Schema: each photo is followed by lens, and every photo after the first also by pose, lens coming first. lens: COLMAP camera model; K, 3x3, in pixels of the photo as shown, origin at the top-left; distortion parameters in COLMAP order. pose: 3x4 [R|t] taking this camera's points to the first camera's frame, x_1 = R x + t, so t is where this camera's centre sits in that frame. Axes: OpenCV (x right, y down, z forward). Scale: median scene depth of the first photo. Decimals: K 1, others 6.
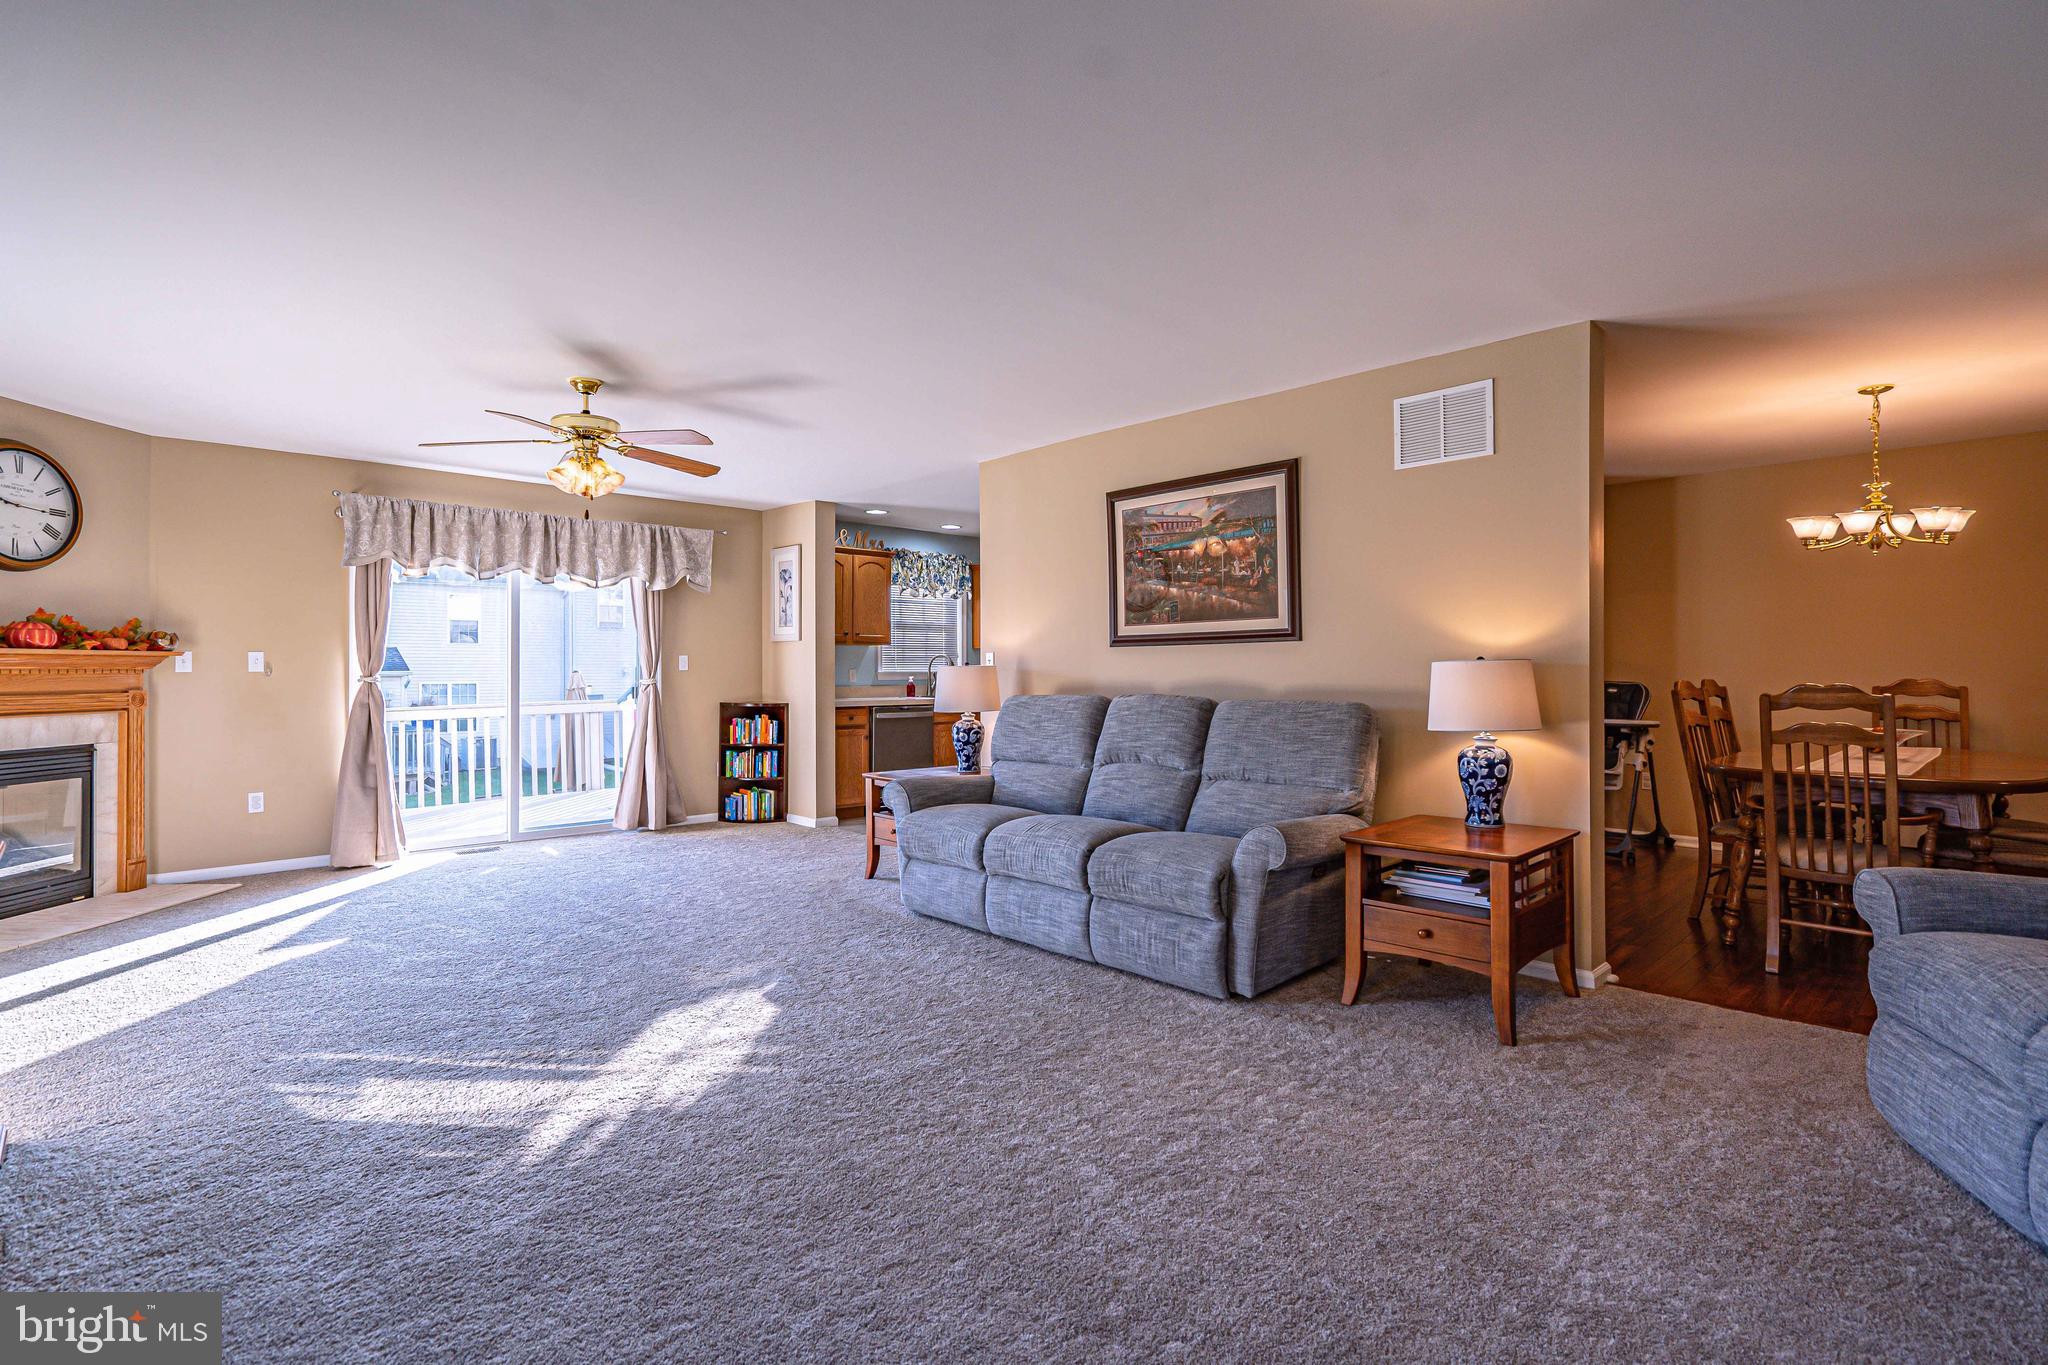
lens RADIAL K [[944.2, 0, 1041.9], [0, 944.2, 674.5], [0, 0, 1]] dist [-0.004383, 0.003026]
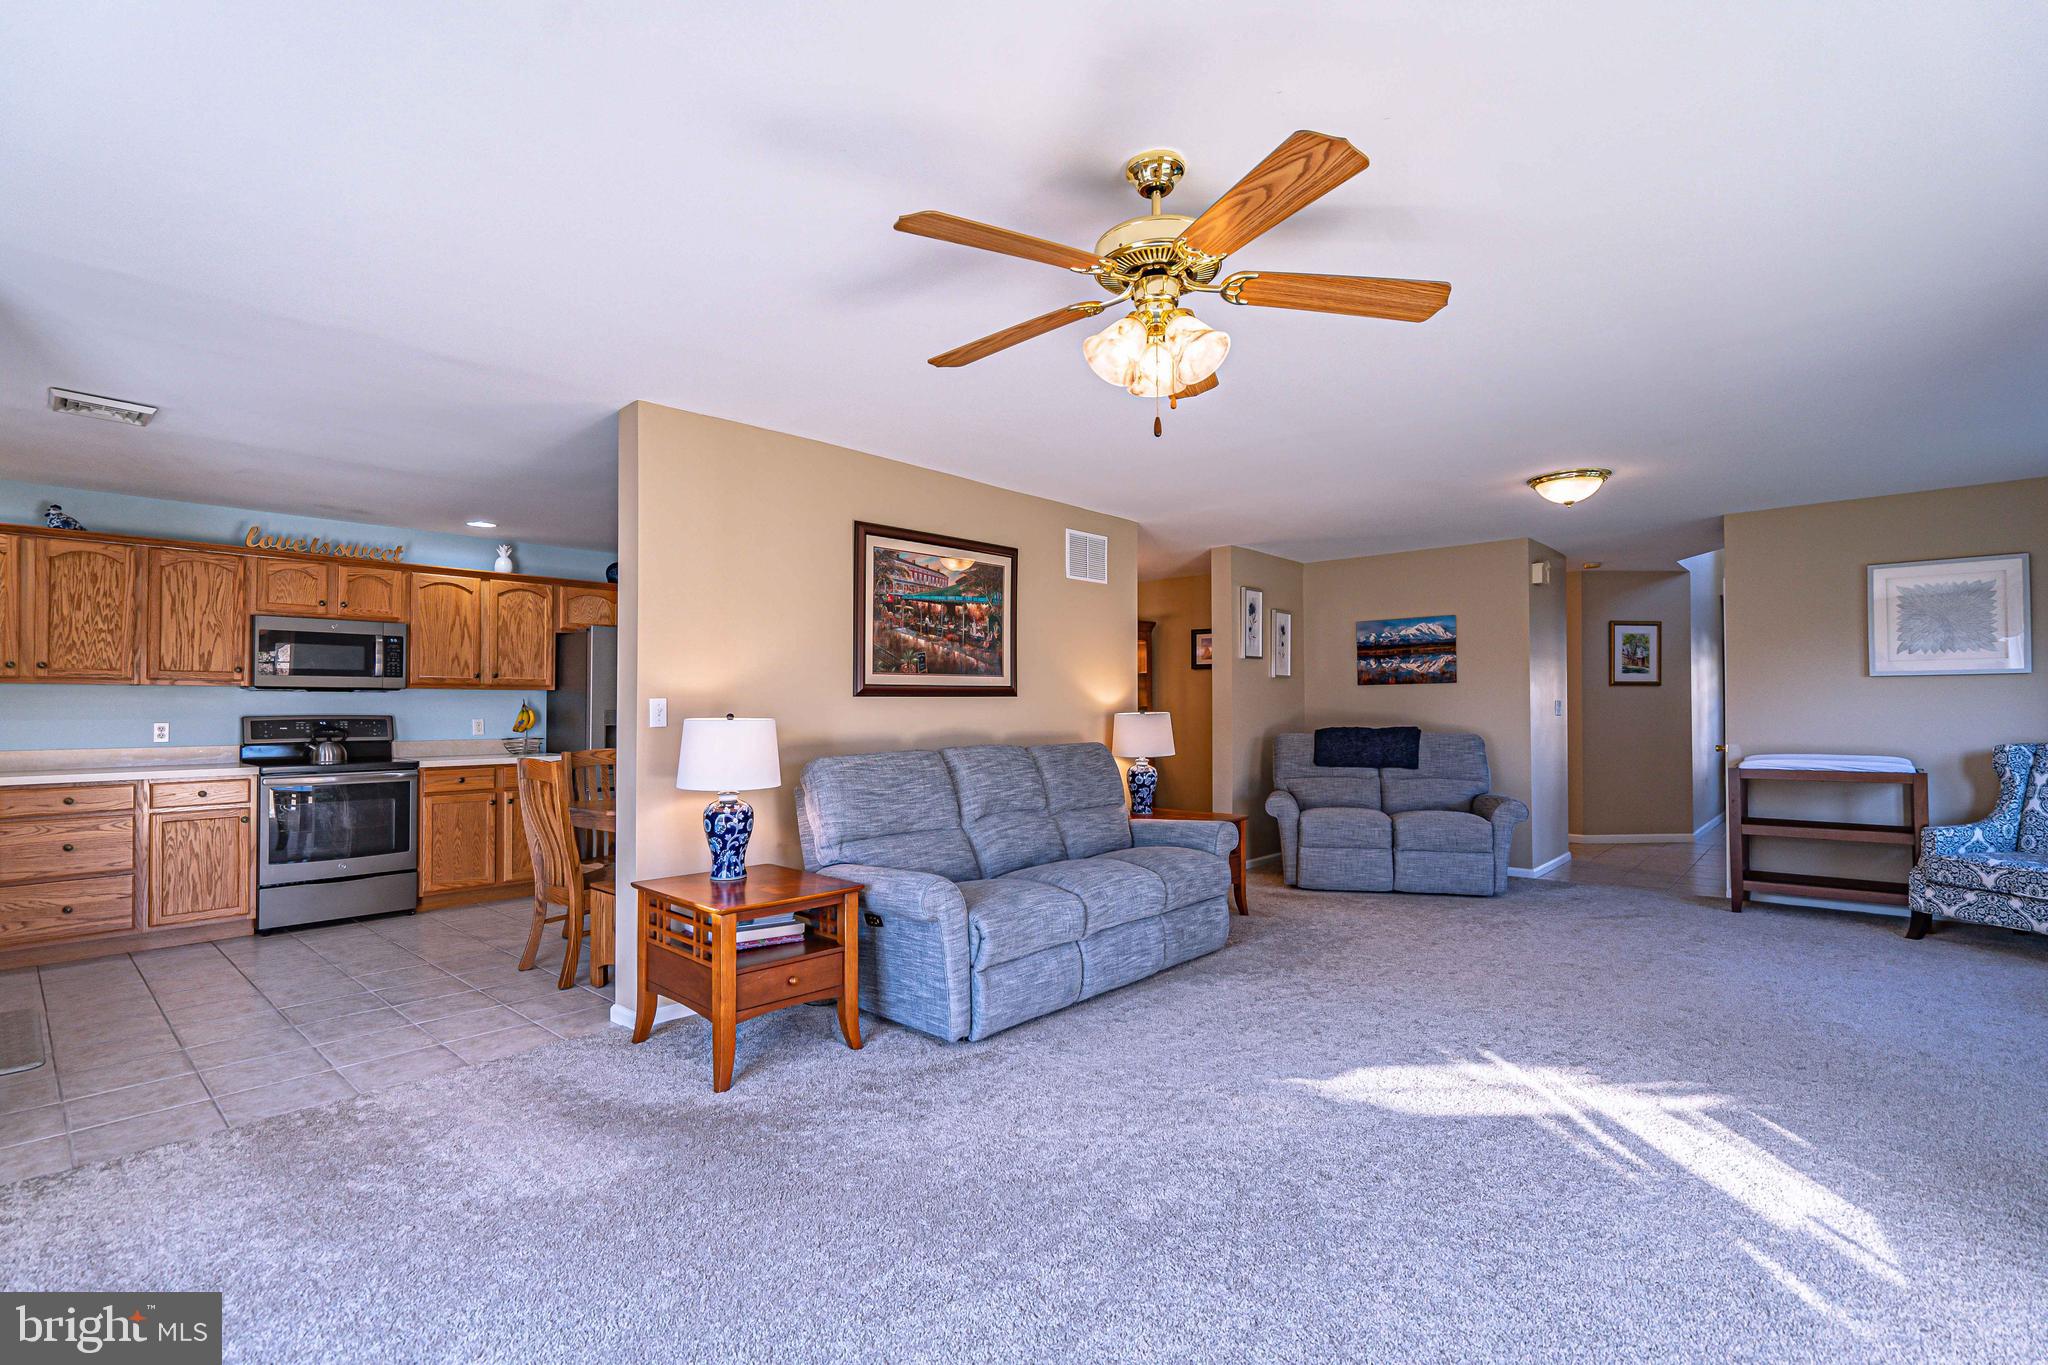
lens RADIAL K [[944.2, 0, 1004.4], [0, 944.2, 690.1], [0, 0, 1]] dist [-0.004383, 0.003026]
pose [[-0.015784, 0.025133, 0.999559, -0.850630], [0.010655, 0.999631, -0.024967, -0.012883], [-0.999819, 0.010256, -0.016046, 0.929070]]
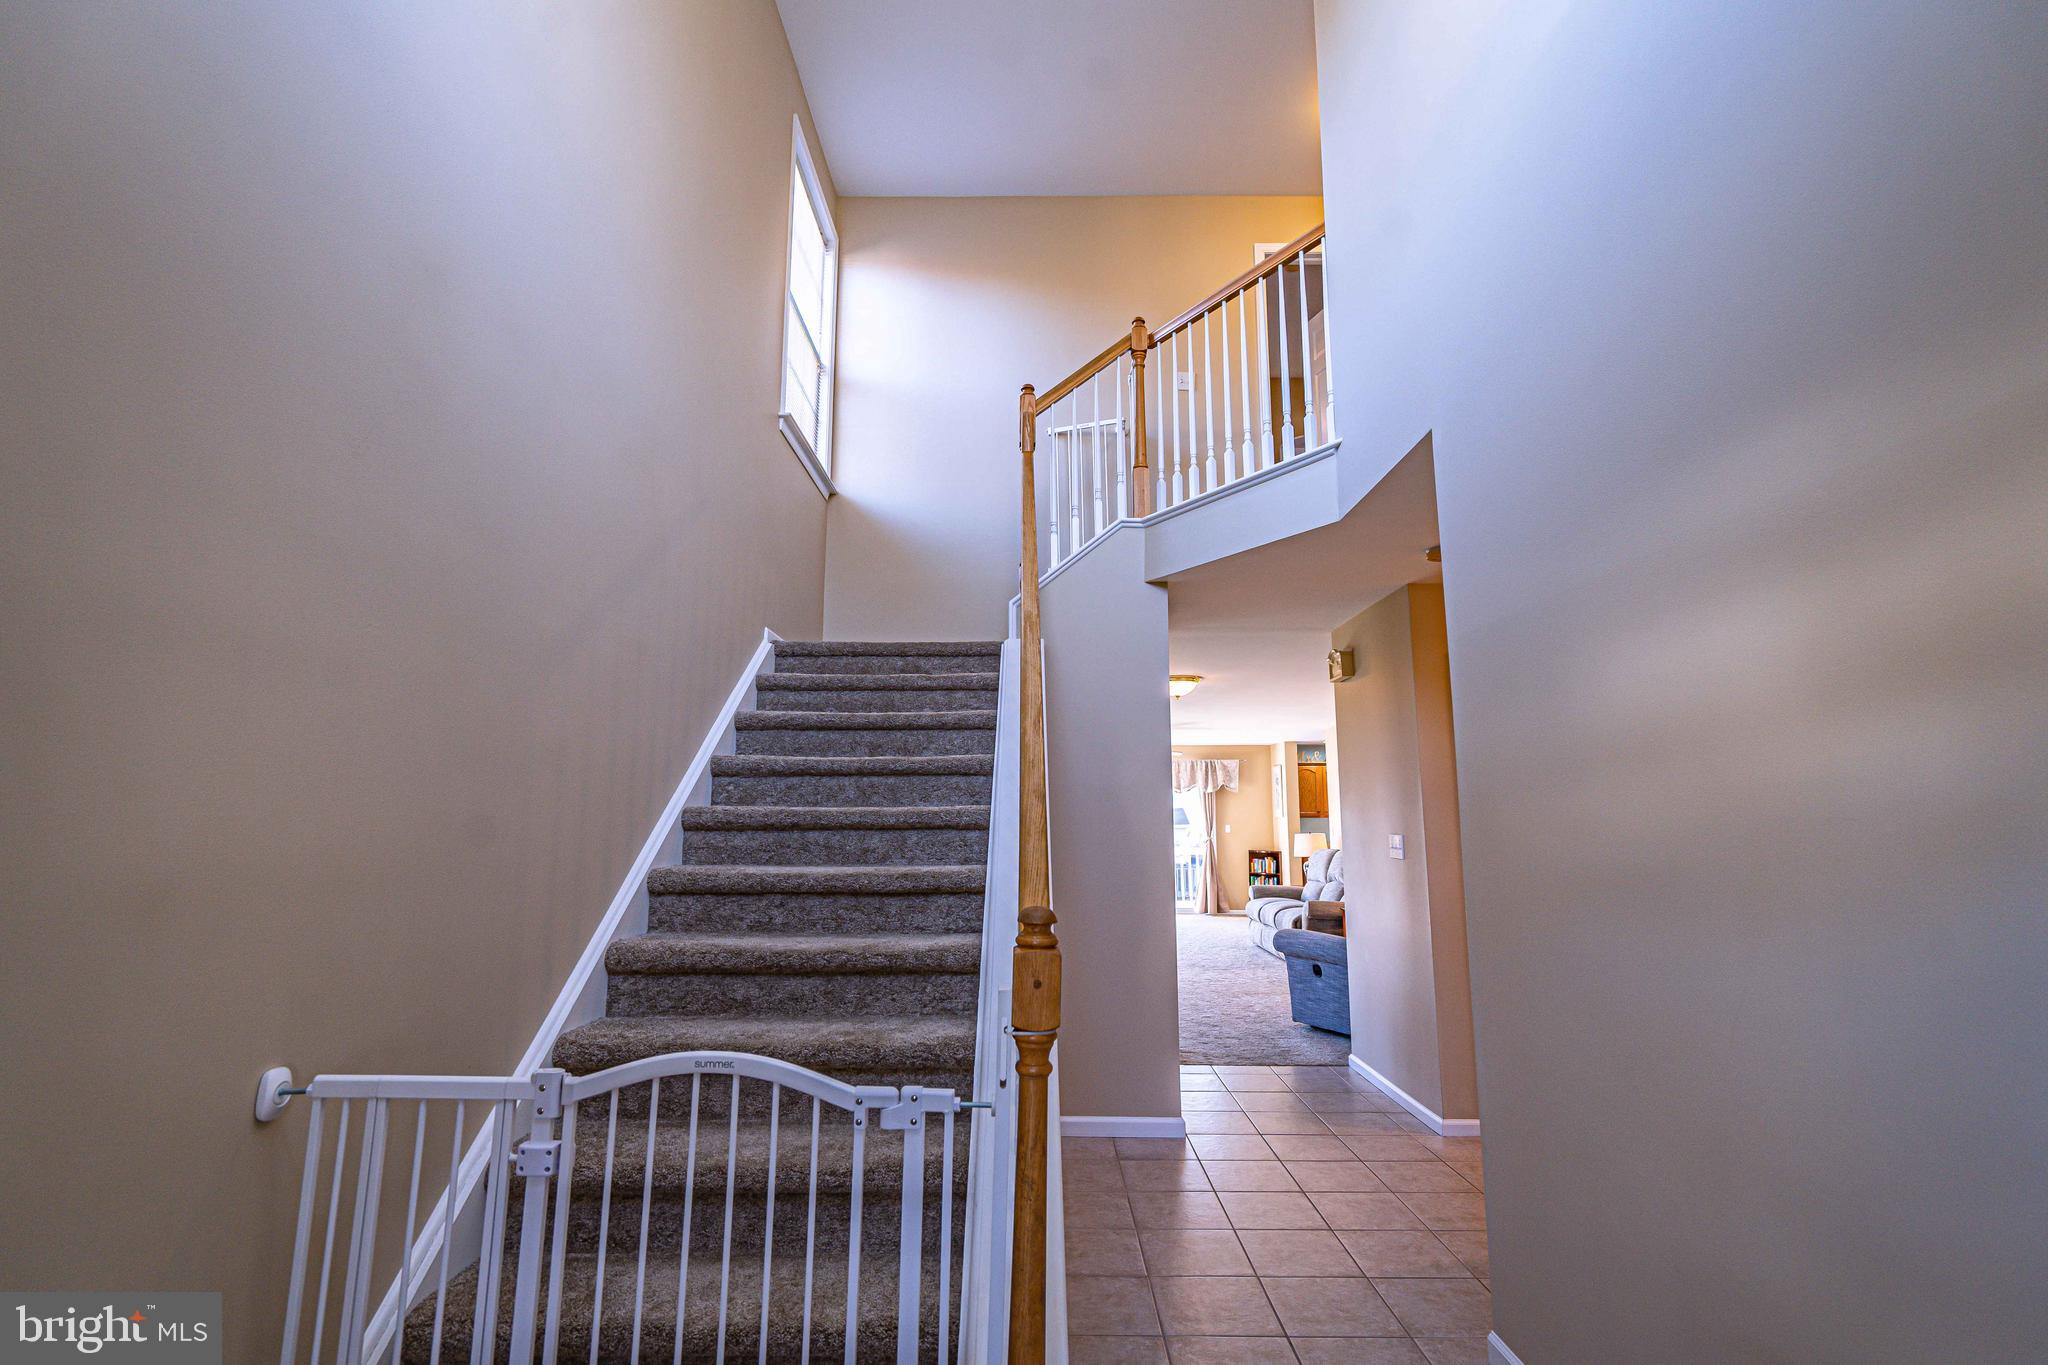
lens RADIAL K [[944.2, 0, 1028.6], [0, 944.2, 664.3], [0, 0, 1]] dist [-0.004383, 0.003026]
pose [[0.685429, -0.113620, -0.719220, 1.132031], [-0.009070, 0.986342, -0.164463, -0.032471], [0.728083, 0.119251, 0.675036, -0.954317]]
